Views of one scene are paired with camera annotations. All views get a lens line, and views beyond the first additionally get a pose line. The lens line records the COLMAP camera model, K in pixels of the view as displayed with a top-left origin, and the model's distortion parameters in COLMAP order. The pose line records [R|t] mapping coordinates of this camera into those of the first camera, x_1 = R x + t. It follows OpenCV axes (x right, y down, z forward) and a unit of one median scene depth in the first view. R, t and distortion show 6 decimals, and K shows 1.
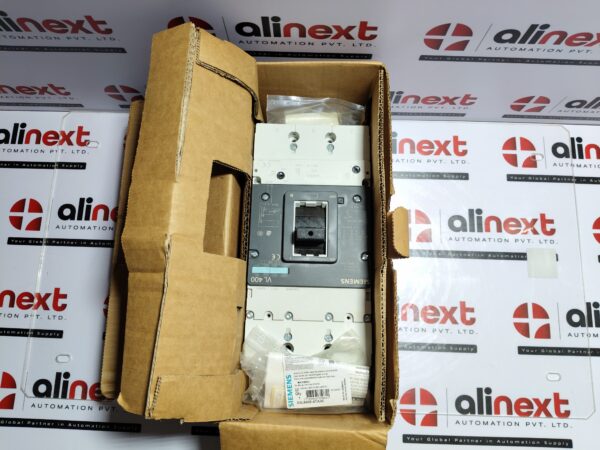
lens RADIAL K [[463.9, 0, 300.9], [0, 463.9, 226.1], [0, 0, 1]] dist [0.006035, -0.070029]
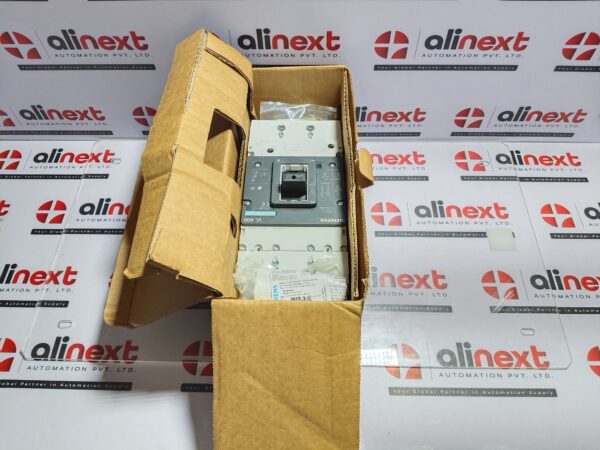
lens RADIAL K [[463.9, 0, 301.2], [0, 463.9, 223.2], [0, 0, 1]] dist [0.006035, -0.070029]
pose [[0.999872, -0.014471, 0.006847, 0.025535], [0.015964, 0.933310, -0.358716, 0.473411], [-0.001200, 0.358779, 0.933422, -0.082729]]
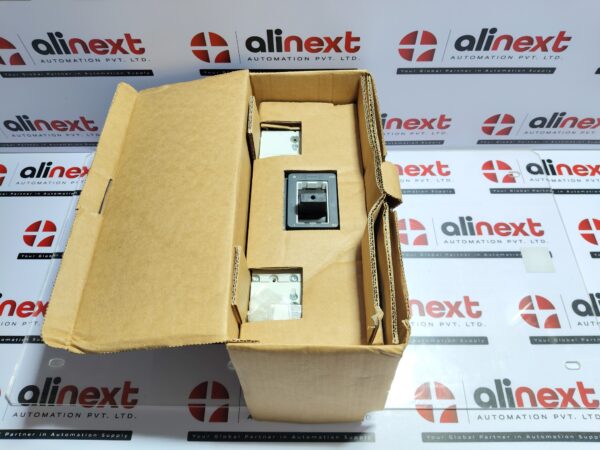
lens RADIAL K [[463.9, 0, 300.6], [0, 463.9, 221.7], [0, 0, 1]] dist [0.006035, -0.070029]
pose [[0.999608, -0.025050, 0.012477, -0.017825], [0.027852, 0.933918, -0.356400, 0.377063], [-0.002725, 0.356608, 0.934250, 0.008224]]
